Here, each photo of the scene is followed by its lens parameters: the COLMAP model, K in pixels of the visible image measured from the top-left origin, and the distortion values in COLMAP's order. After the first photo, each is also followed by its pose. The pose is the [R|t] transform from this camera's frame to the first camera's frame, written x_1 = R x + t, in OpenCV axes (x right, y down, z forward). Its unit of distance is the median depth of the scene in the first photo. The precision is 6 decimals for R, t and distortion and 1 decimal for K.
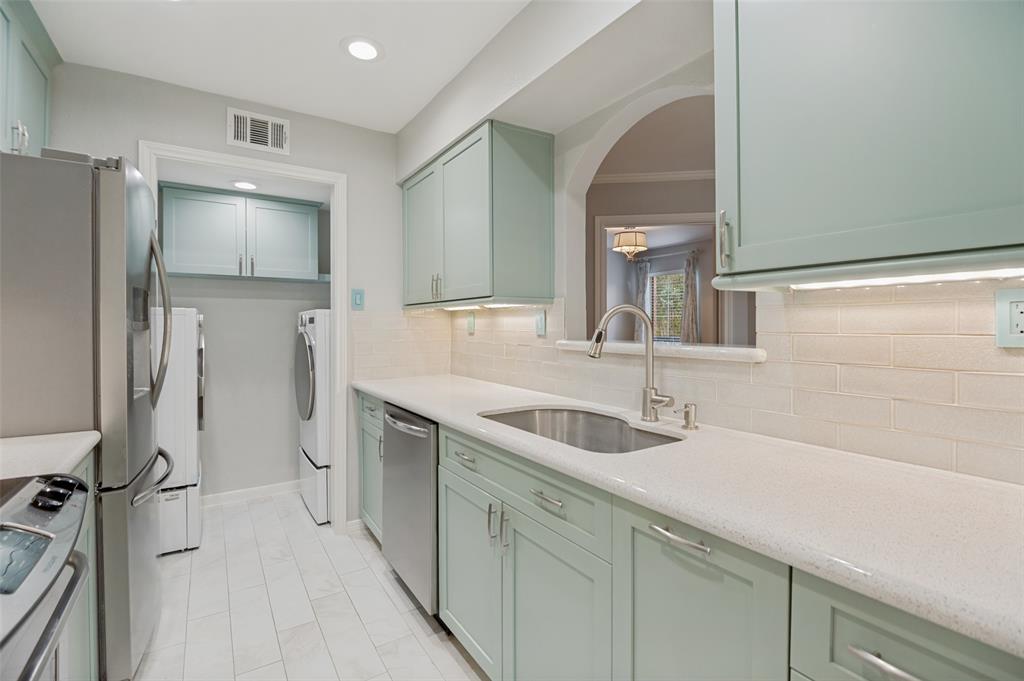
lens RADIAL K [[474.1, 0, 517.2], [0, 474.1, 326.5], [0, 0, 1]] dist [-0.002572, -0.004309]
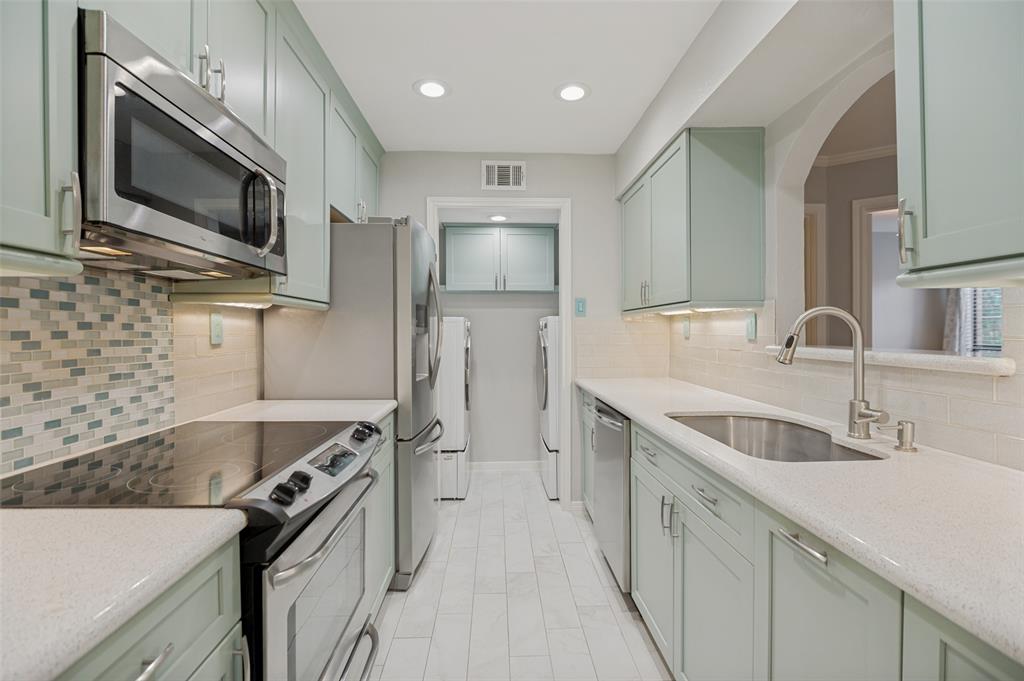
lens RADIAL K [[474.1, 0, 513.4], [0, 474.1, 330.2], [0, 0, 1]] dist [-0.002572, -0.004309]
pose [[0.854588, -0.001366, -0.519305, 0.150414], [0.000661, 0.999999, -0.001544, 0.000283], [0.519306, 0.000977, 0.854588, -0.067361]]
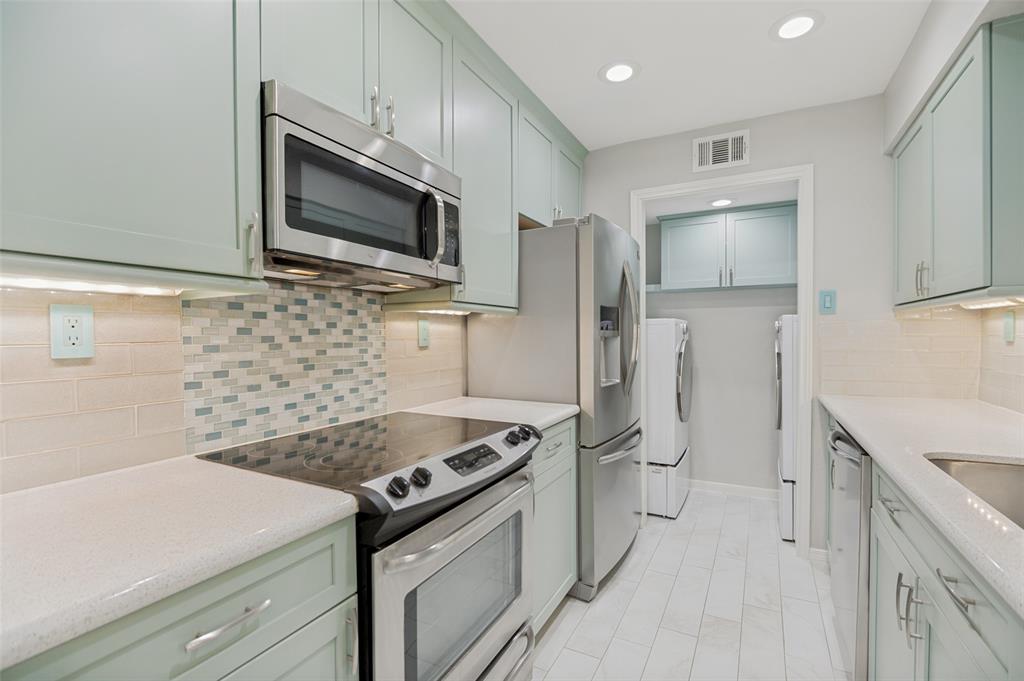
lens RADIAL K [[474.1, 0, 510.5], [0, 474.1, 342.4], [0, 0, 1]] dist [-0.002572, -0.004309]
pose [[0.471145, 0.011962, -0.881975, 0.213831], [0.005608, 0.999847, 0.016556, -0.000130], [0.882038, -0.012746, 0.471006, 0.086909]]
